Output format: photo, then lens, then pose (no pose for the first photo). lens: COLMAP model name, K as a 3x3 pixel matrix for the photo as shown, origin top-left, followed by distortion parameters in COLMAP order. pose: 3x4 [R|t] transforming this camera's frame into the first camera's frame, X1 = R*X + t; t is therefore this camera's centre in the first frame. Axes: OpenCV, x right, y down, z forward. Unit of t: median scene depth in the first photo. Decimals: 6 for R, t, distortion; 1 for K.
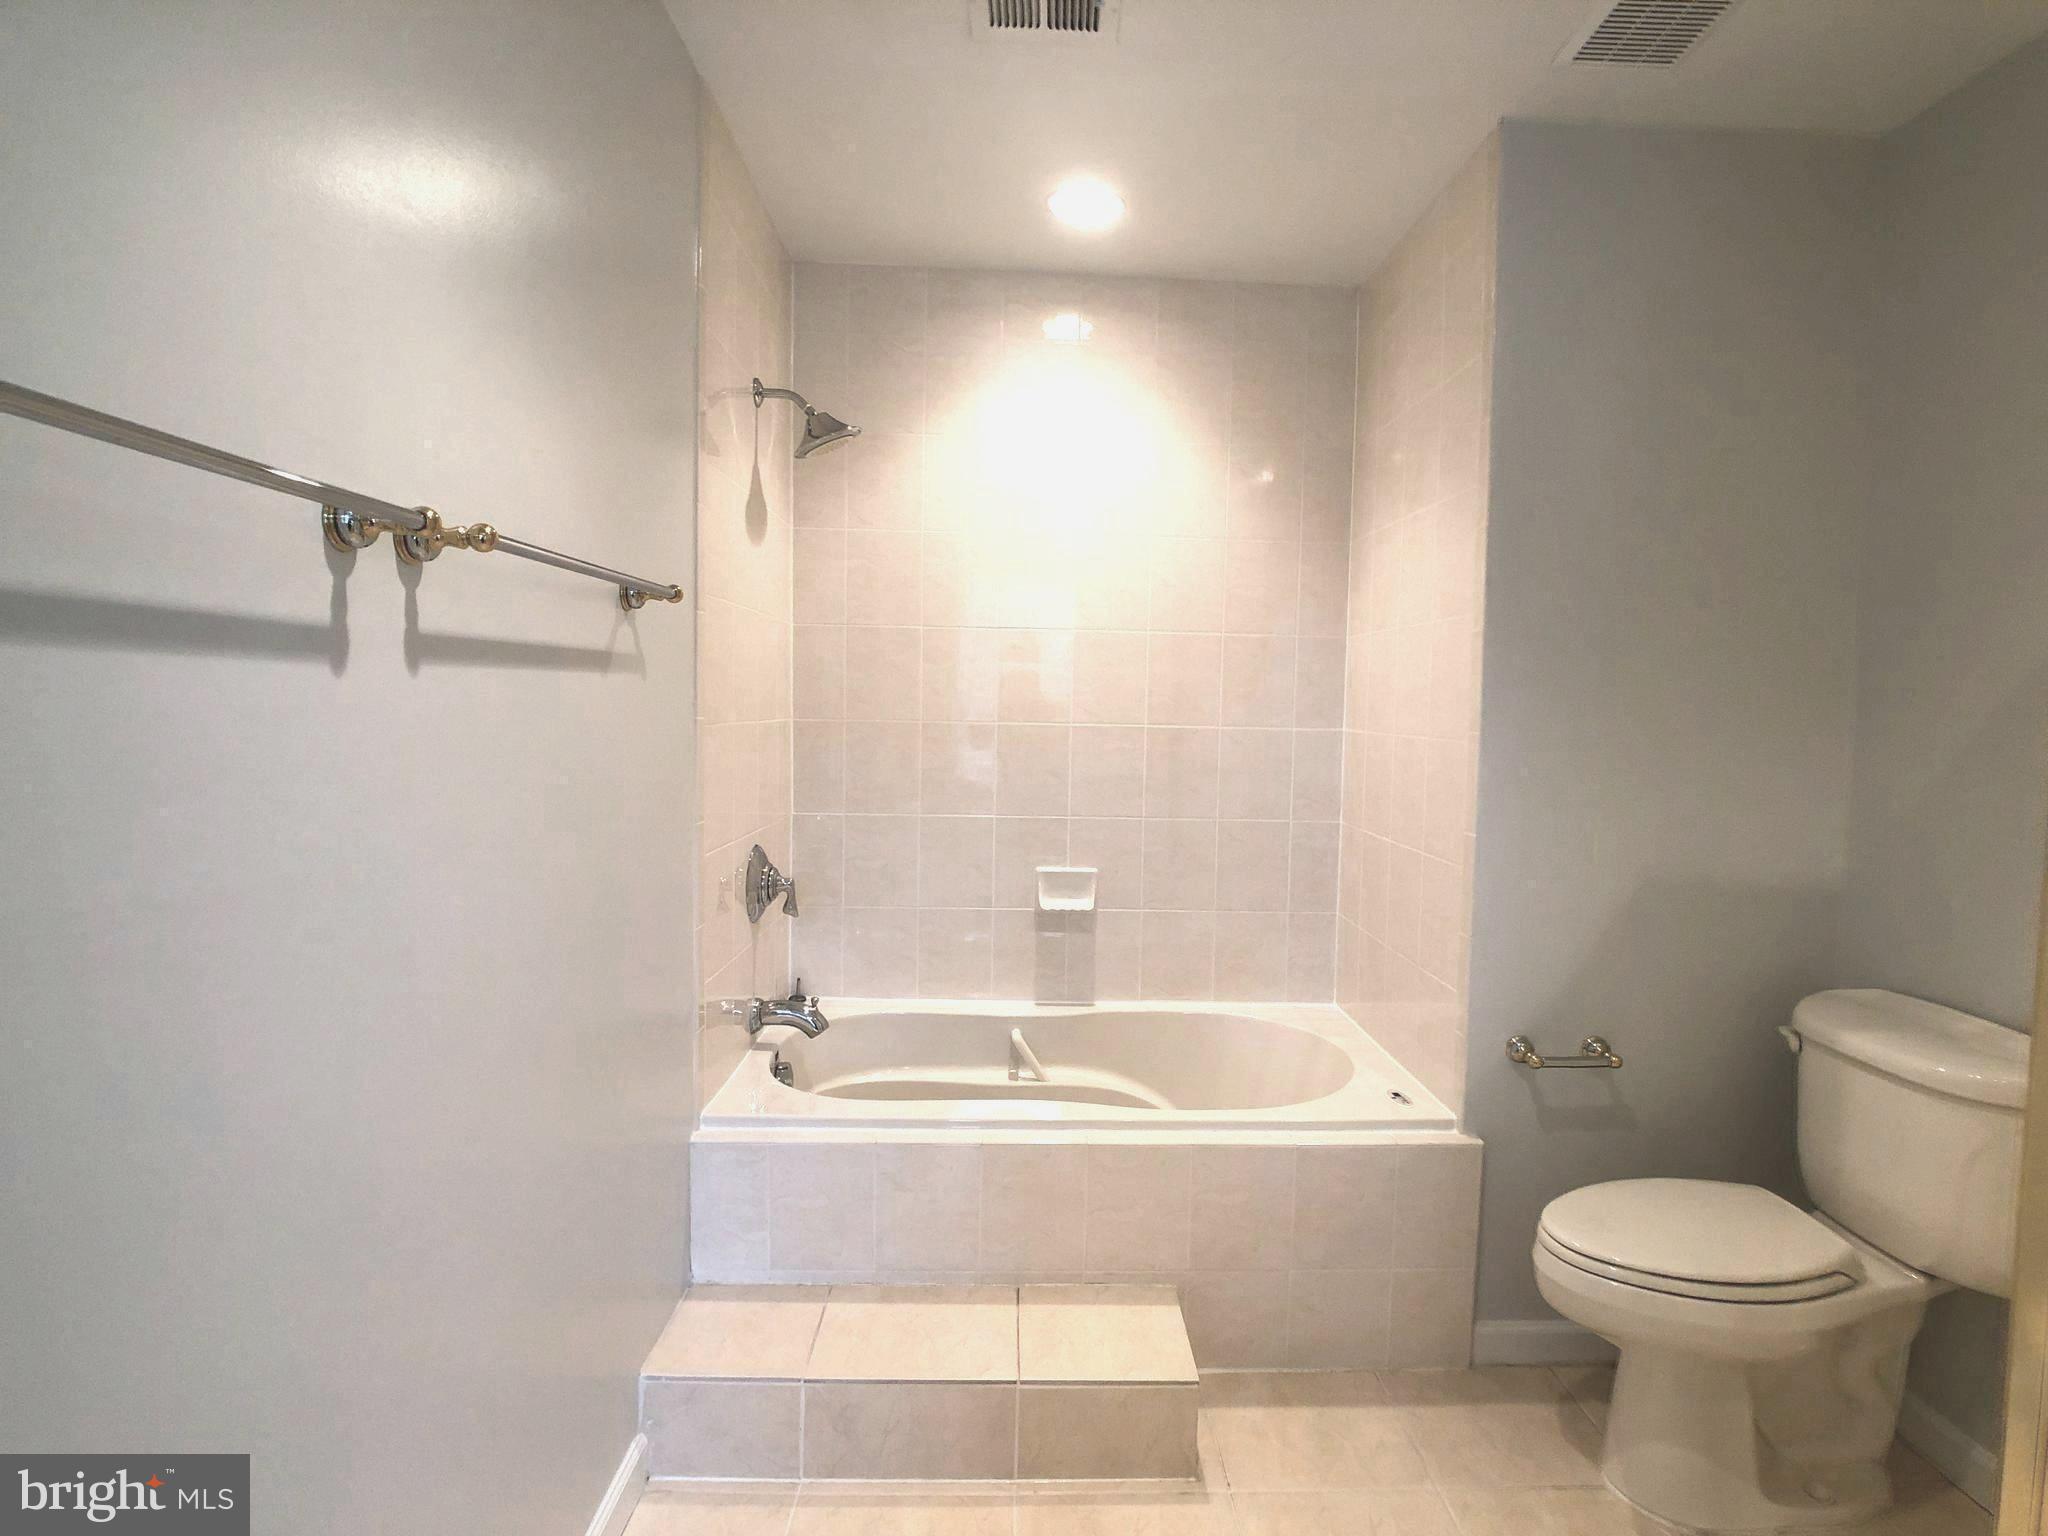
lens RADIAL K [[1075.1, 0, 1047.8], [0, 1075.1, 763.6], [0, 0, 1]] dist [-0.014390, -0.002042]
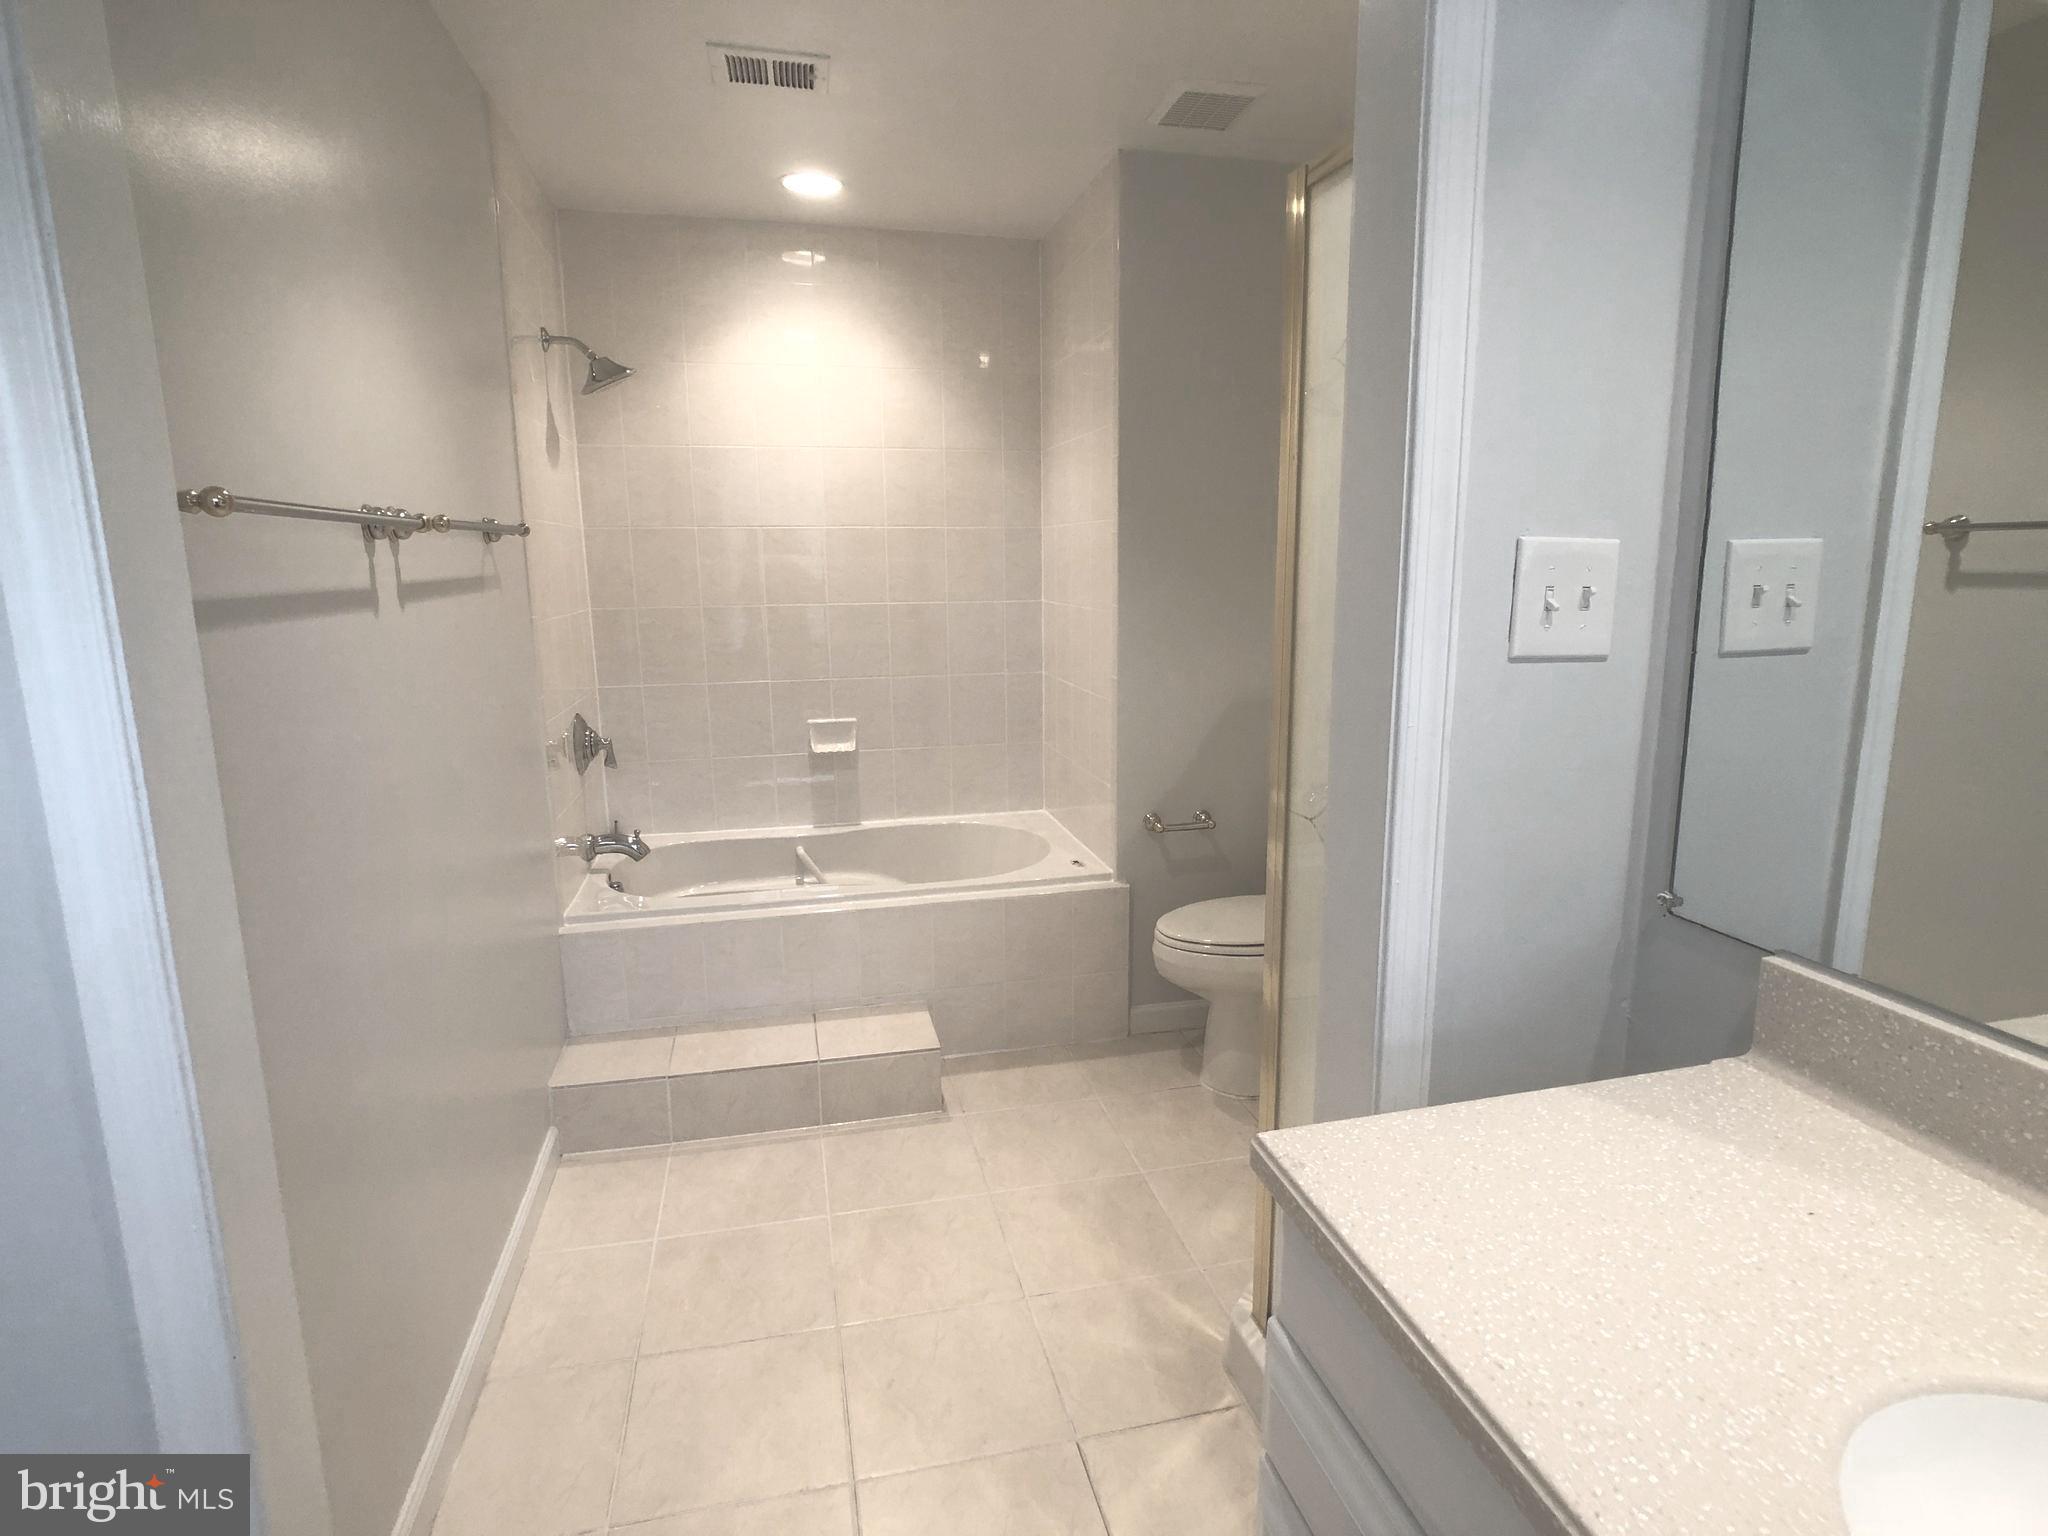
lens RADIAL K [[1075.1, 0, 1047.8], [0, 1075.1, 763.6], [0, 0, 1]] dist [-0.014390, -0.002042]
pose [[0.976222, -0.065738, 0.206567, 0.001712], [0.037689, 0.989867, 0.136901, -0.019241], [-0.213474, -0.125860, 0.968808, -0.382554]]
